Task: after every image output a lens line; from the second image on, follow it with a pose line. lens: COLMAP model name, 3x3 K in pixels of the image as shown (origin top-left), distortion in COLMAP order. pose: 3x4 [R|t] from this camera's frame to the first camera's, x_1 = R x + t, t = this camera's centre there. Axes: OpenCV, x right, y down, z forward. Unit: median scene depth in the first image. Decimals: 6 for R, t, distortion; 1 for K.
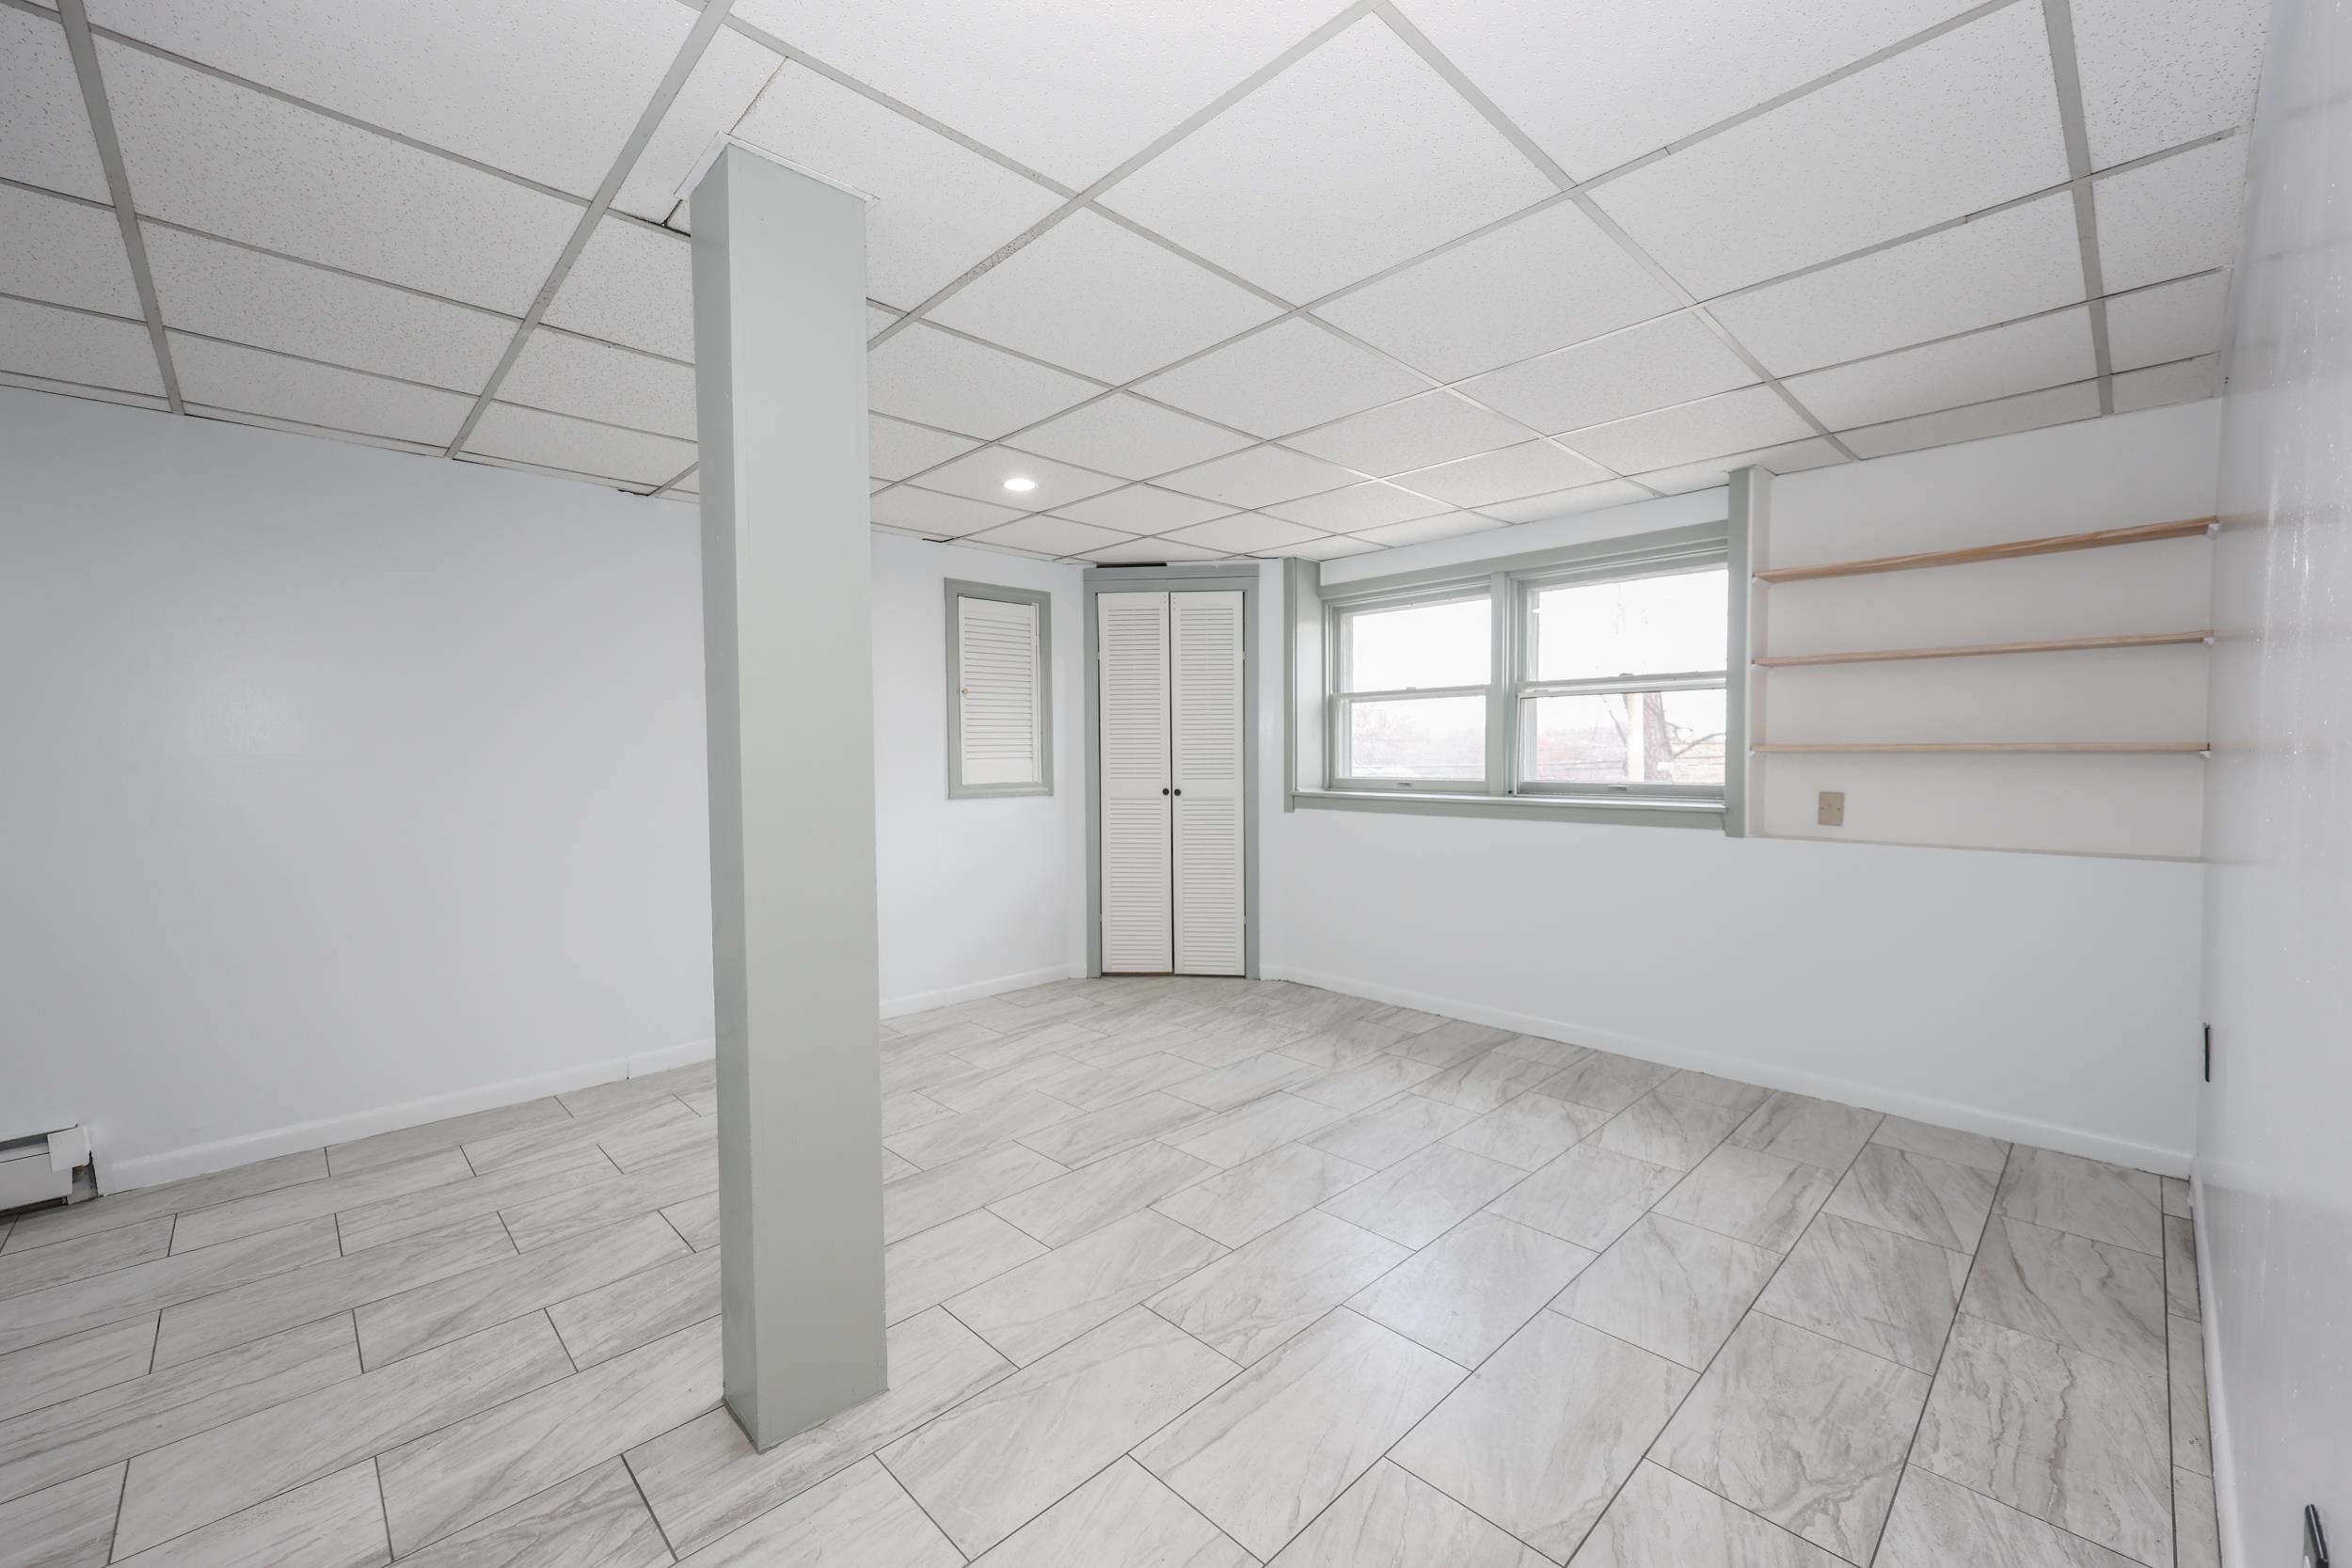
lens RADIAL K [[942.9, 0, 1176.0], [0, 942.9, 784.0], [0, 0, 1]] dist [-0.000700, -0.000255]
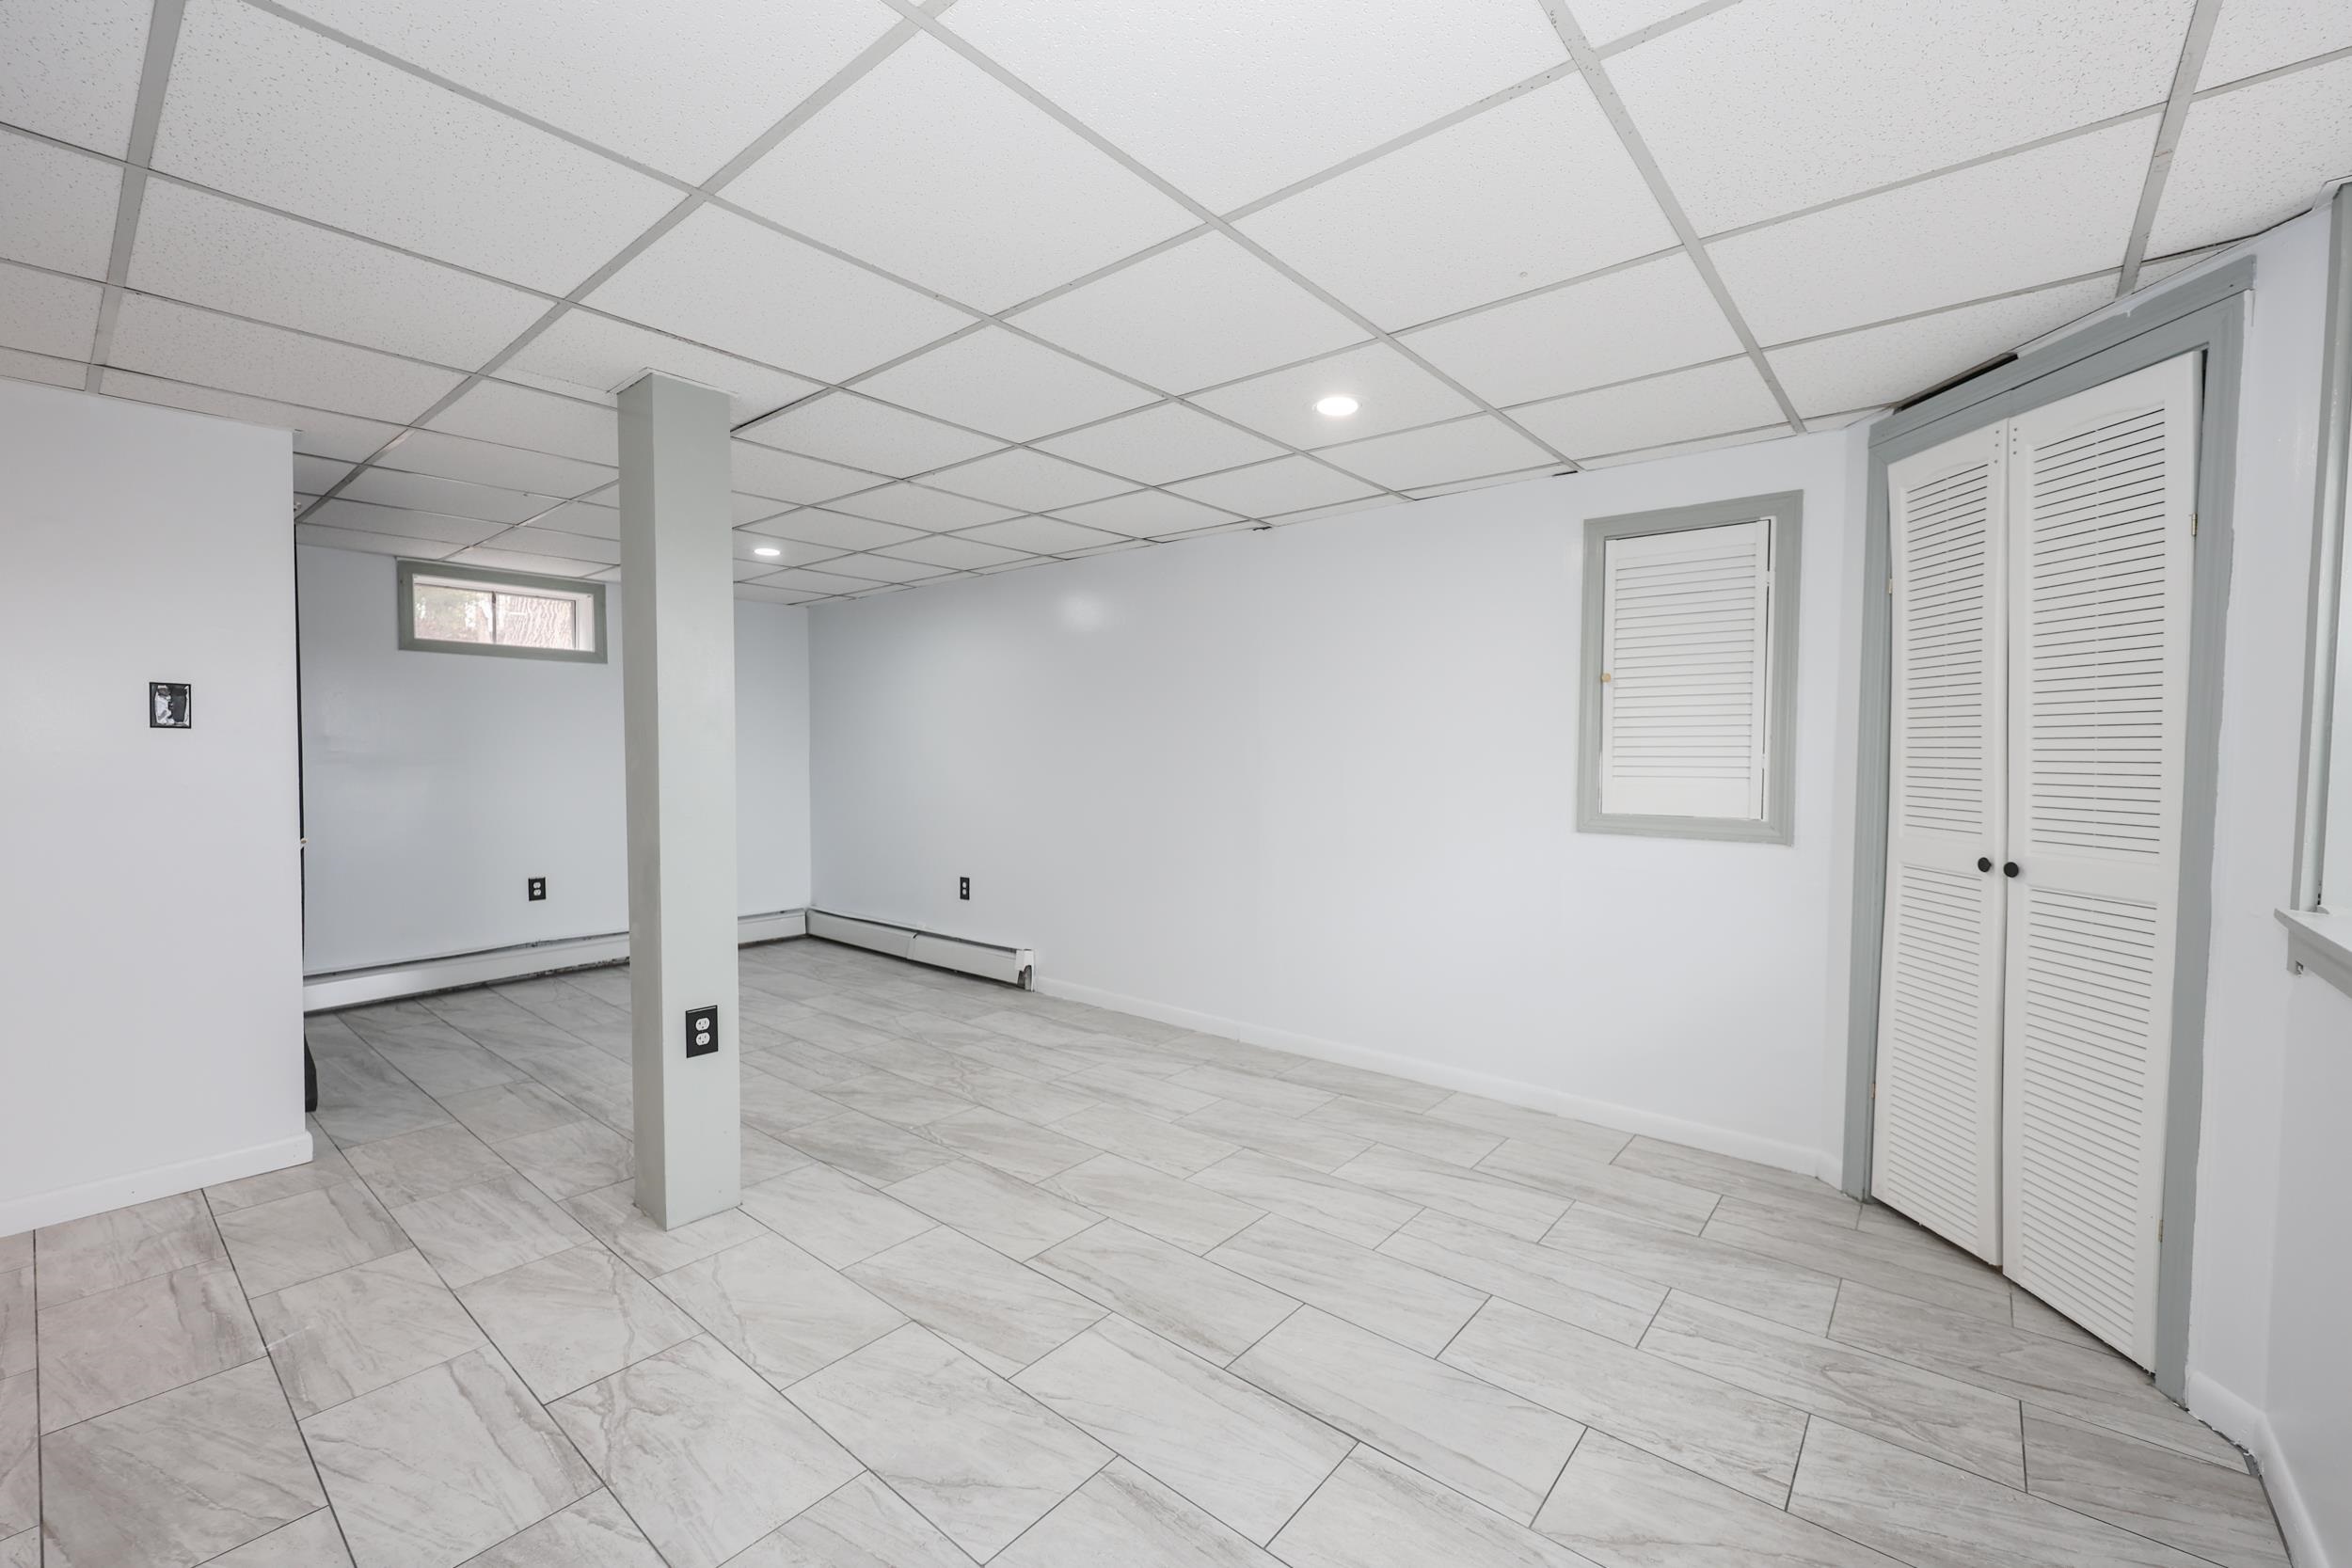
lens RADIAL K [[968.0, 0, 1176.0], [0, 968.0, 784.0], [0, 0, 1]] dist [0.001142, 0.000303]
pose [[0.102640, 0.045708, -0.993668, 0.482640], [-0.039714, 0.998336, 0.041821, -0.040444], [0.993925, 0.035170, 0.104285, 0.661563]]
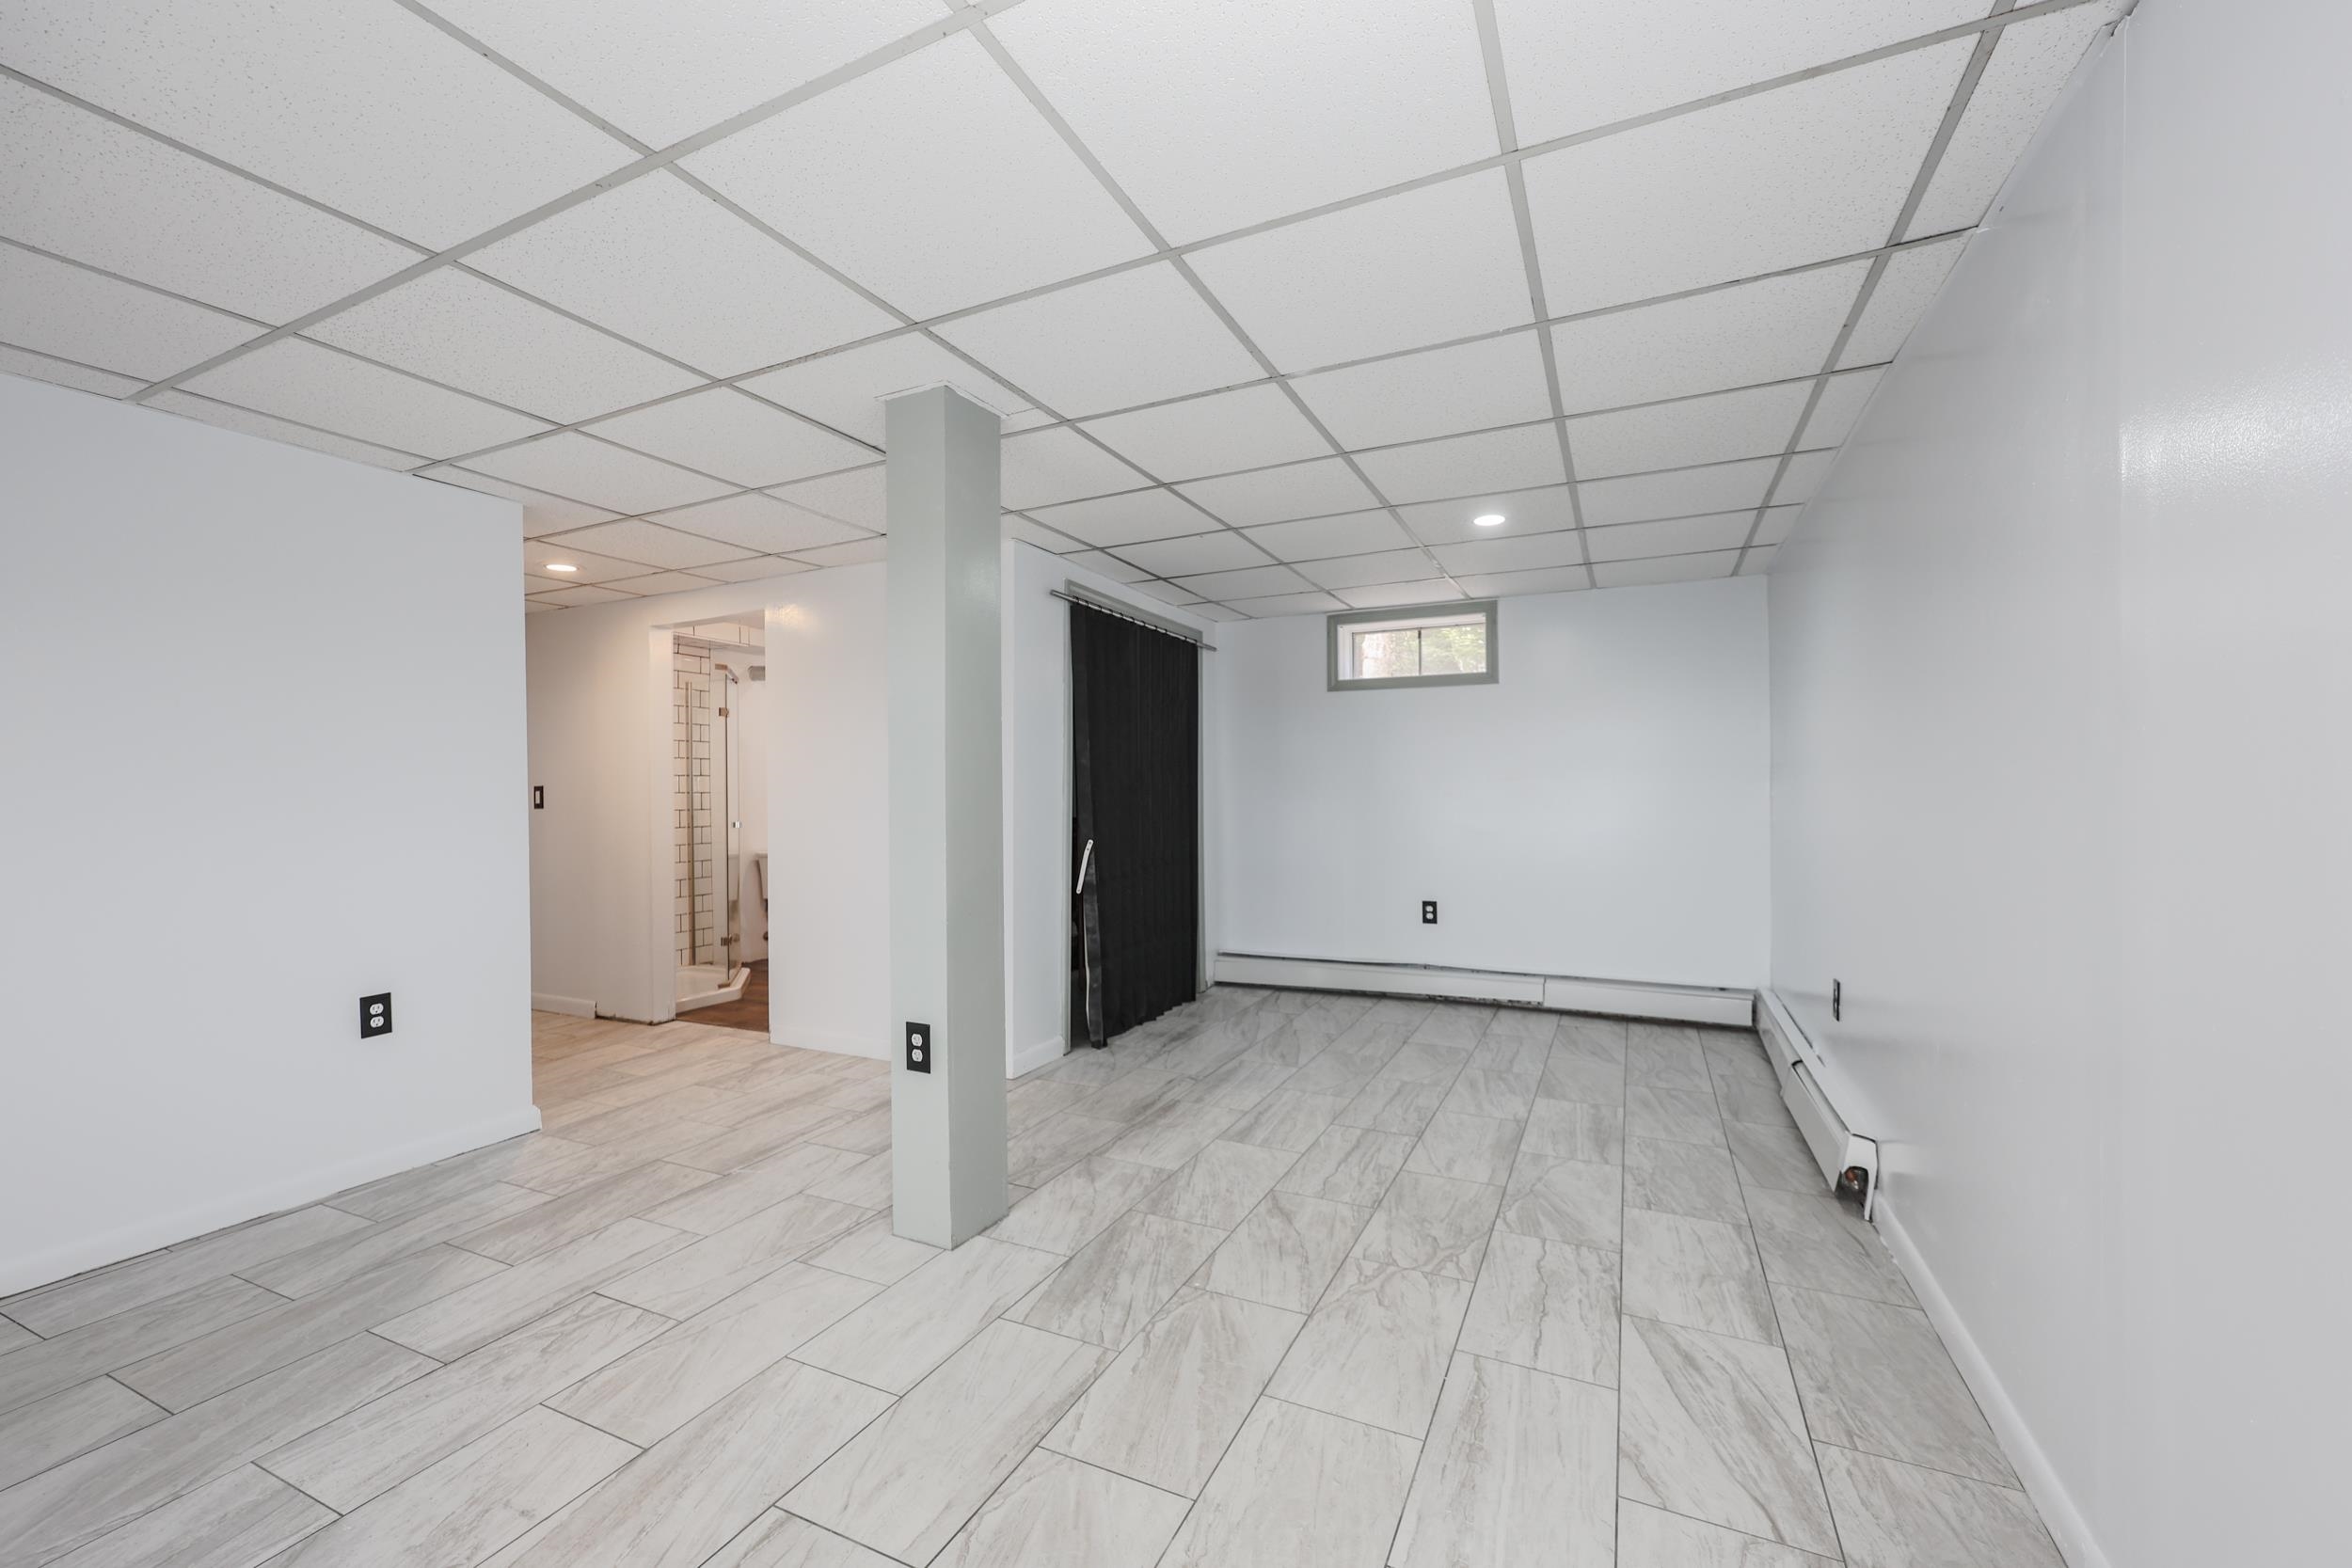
lens RADIAL K [[954.1, 0, 1167.1], [0, 954.1, 788.6], [0, 0, 1]] dist [0.000586, 0.000251]
pose [[-0.940533, 0.017746, -0.339239, -0.092264], [0.007768, 0.999497, 0.030747, -0.023168], [0.339614, 0.026283, -0.940198, 1.030846]]
